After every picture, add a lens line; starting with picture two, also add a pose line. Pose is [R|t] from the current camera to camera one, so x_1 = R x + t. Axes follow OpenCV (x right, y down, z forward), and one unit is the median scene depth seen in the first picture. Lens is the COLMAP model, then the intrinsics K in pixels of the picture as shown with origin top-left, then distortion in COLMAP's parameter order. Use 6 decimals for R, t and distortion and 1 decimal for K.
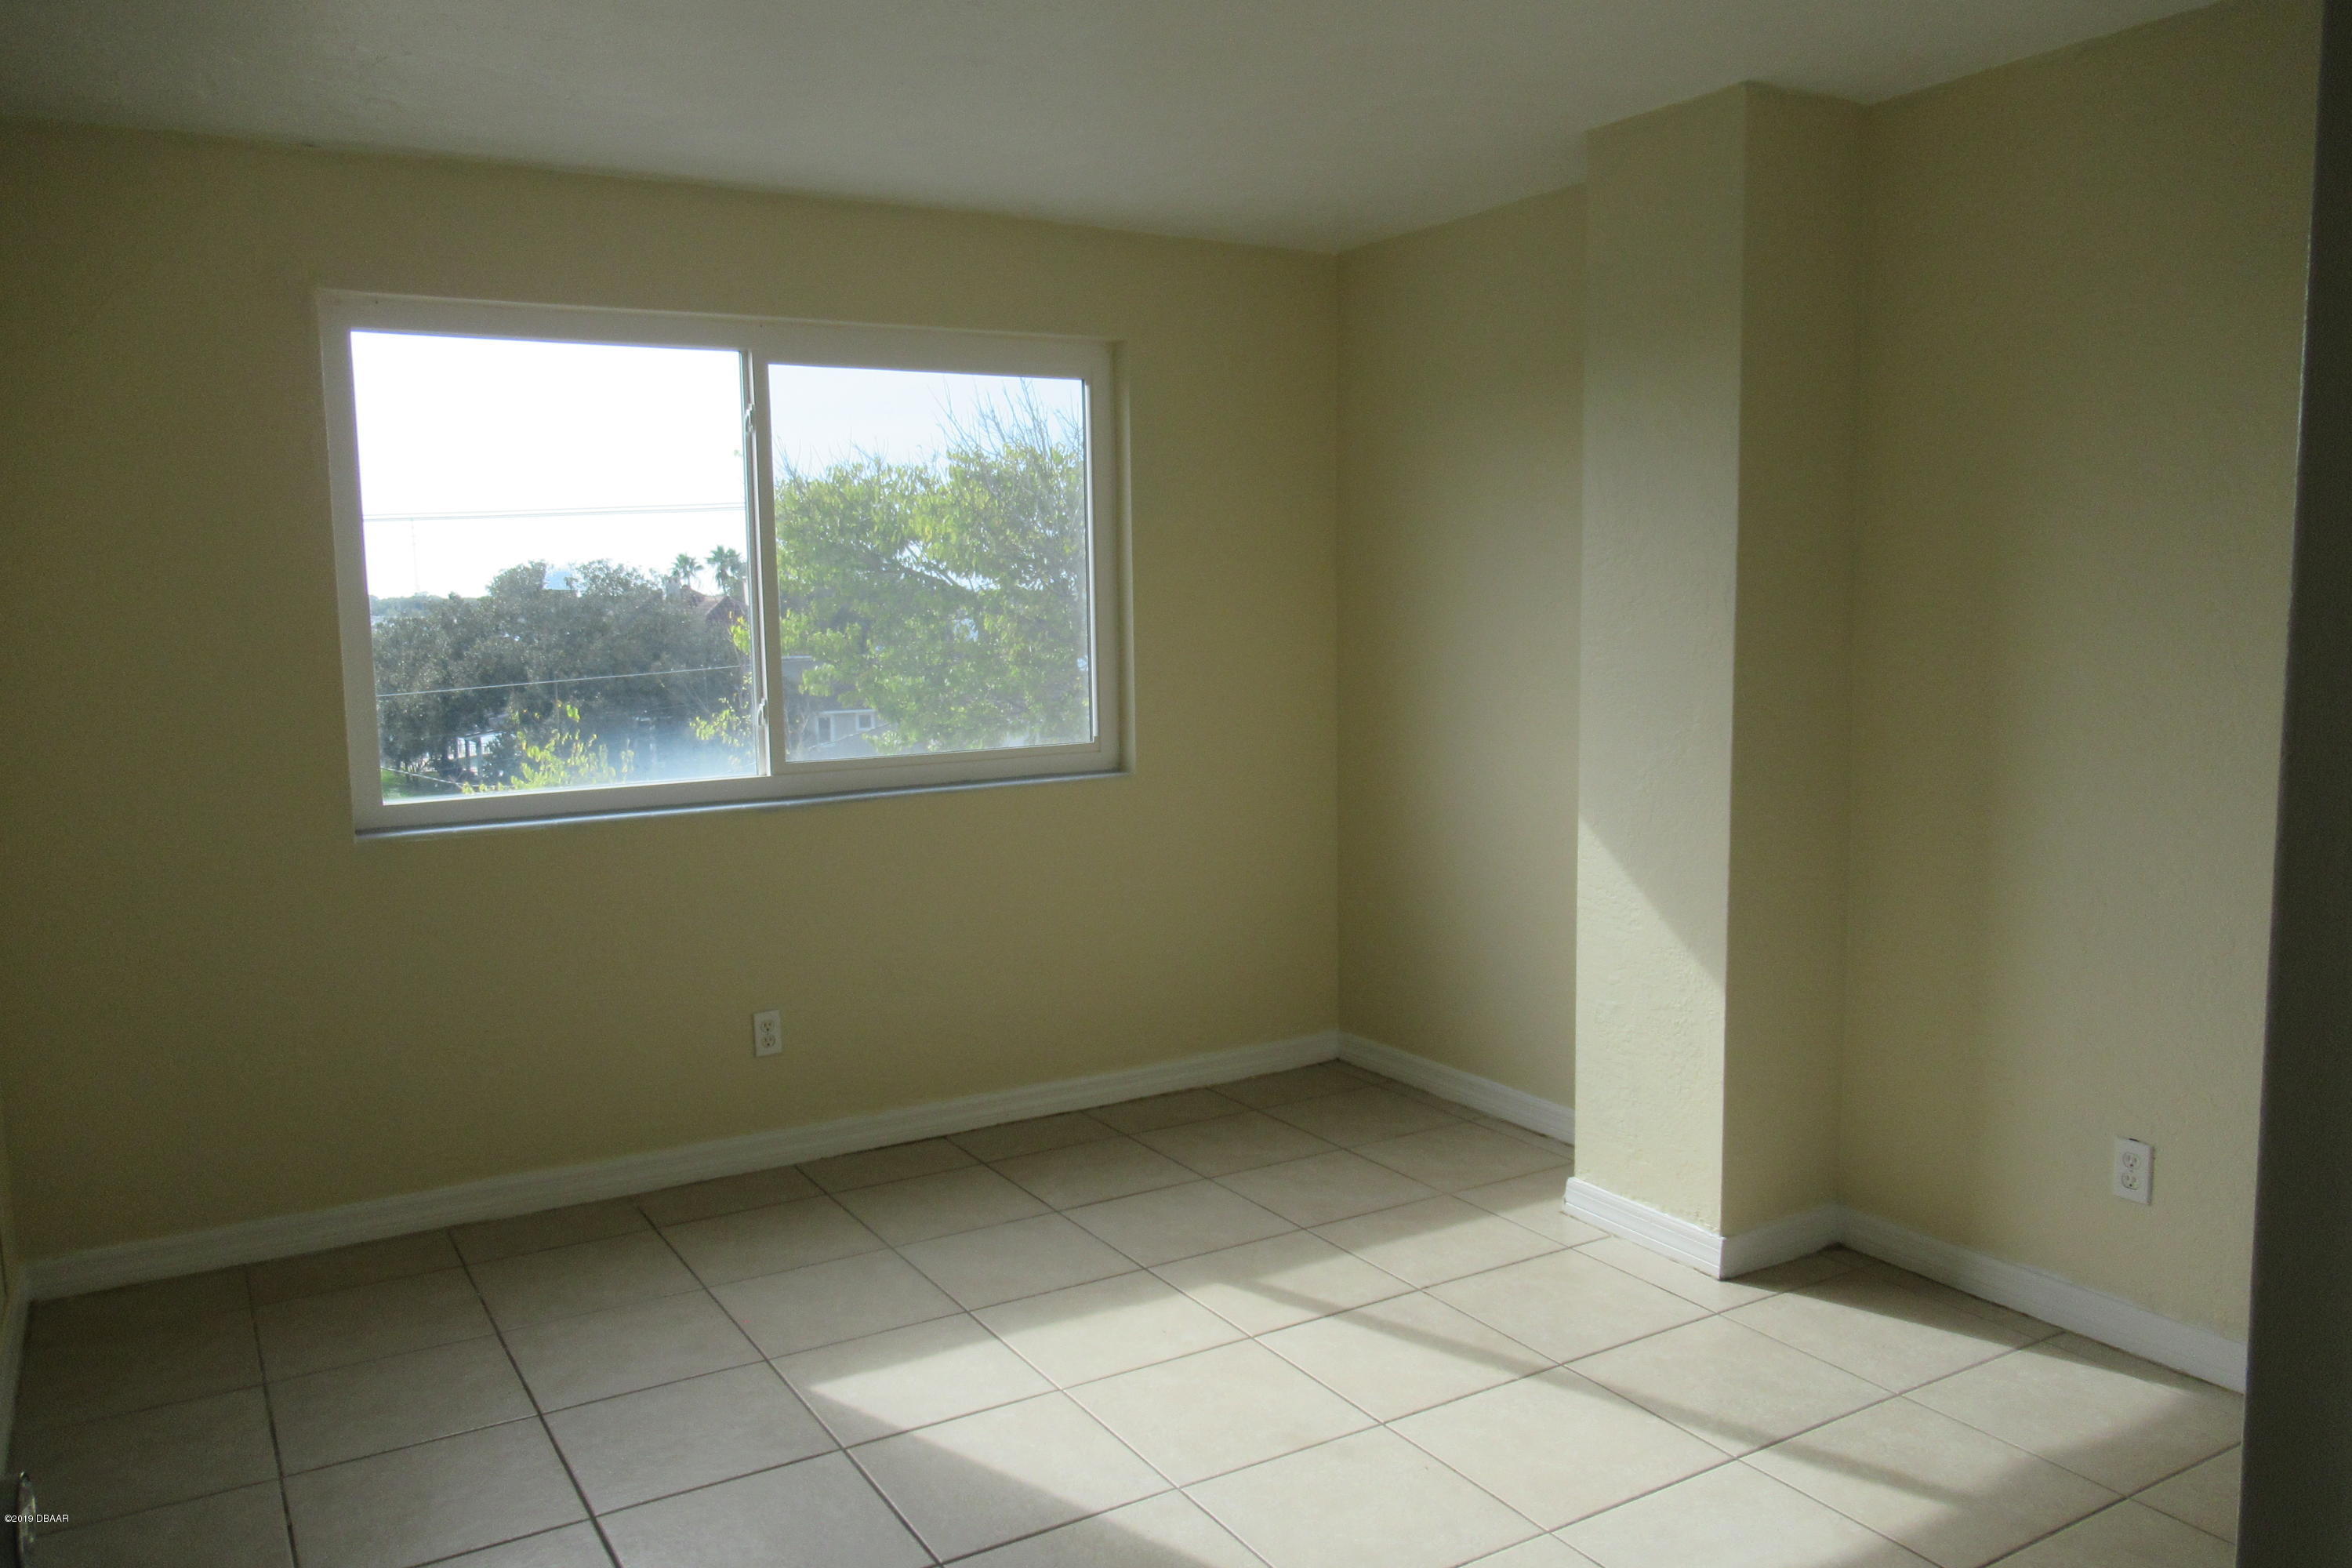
lens RADIAL K [[1745.2, 0, 1175.2], [0, 1745.2, 793.4], [0, 0, 1]] dist [-0.005302, -0.000094]
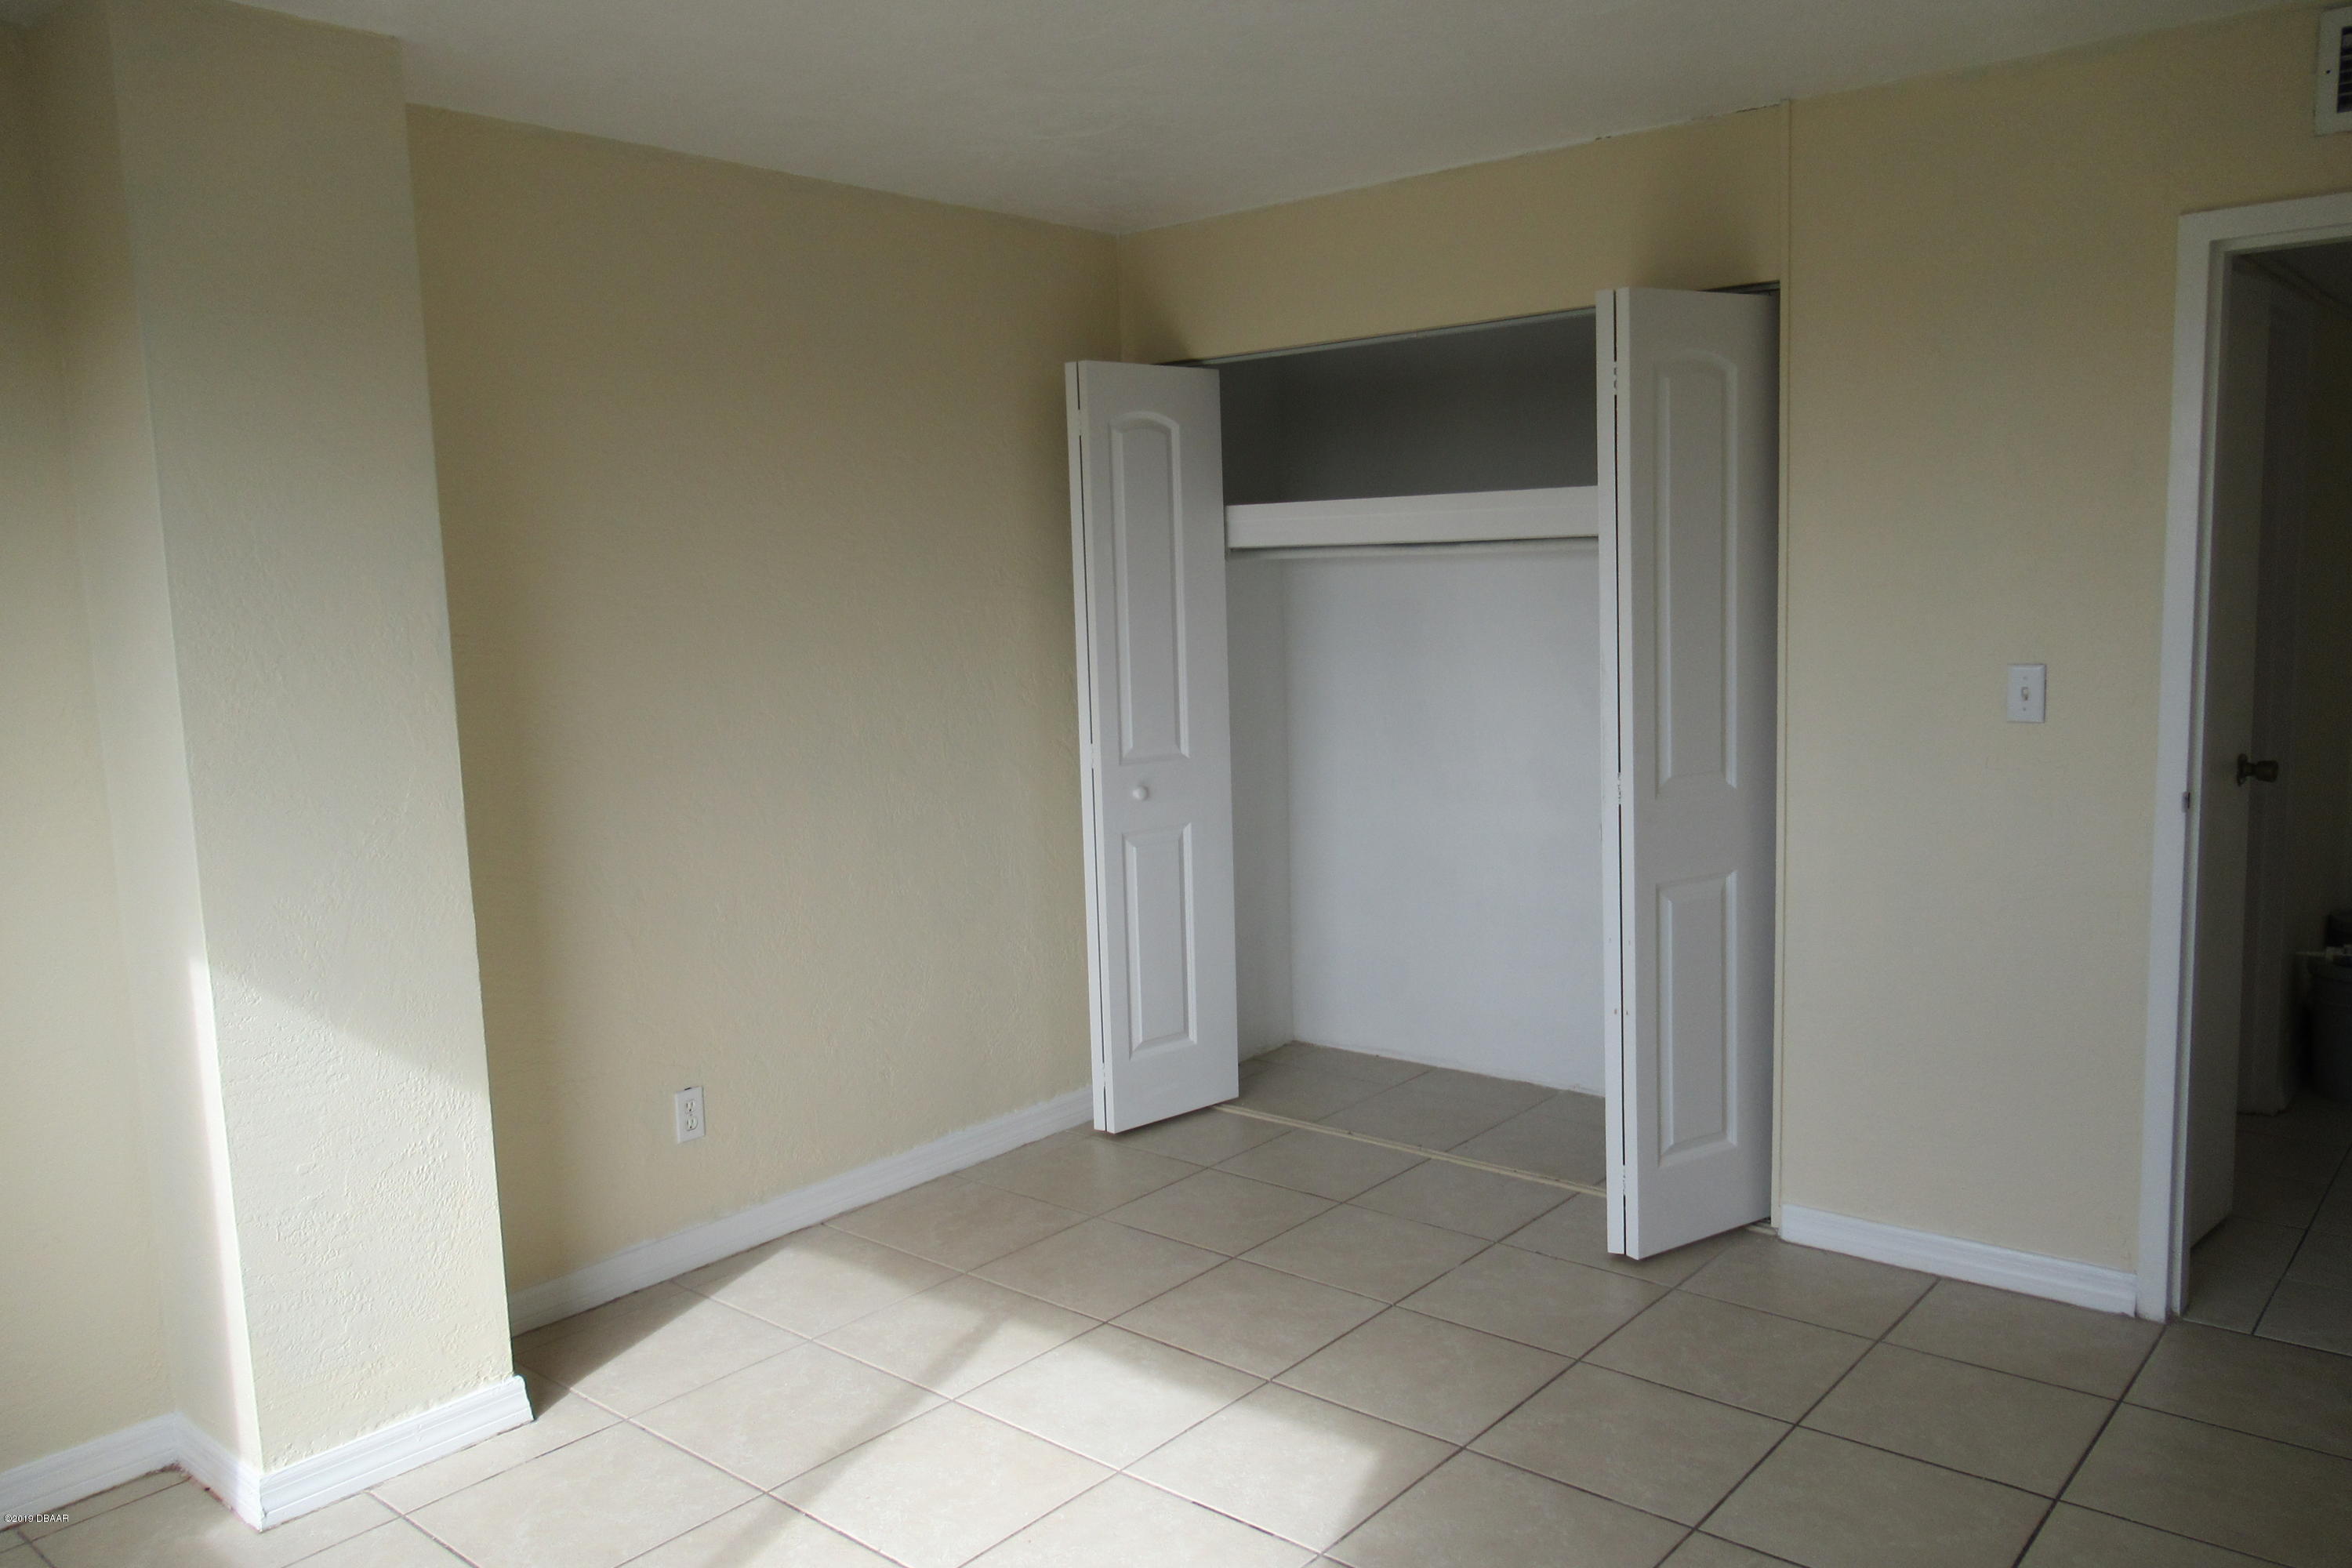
lens RADIAL K [[1745.2, 0, 1175.2], [0, 1745.2, 793.4], [0, 0, 1]] dist [-0.005302, -0.000094]
pose [[-0.319226, -0.092526, 0.943151, -0.094400], [0.146925, 0.978357, 0.145709, -0.017533], [-0.936220, 0.185087, -0.298722, 0.145508]]
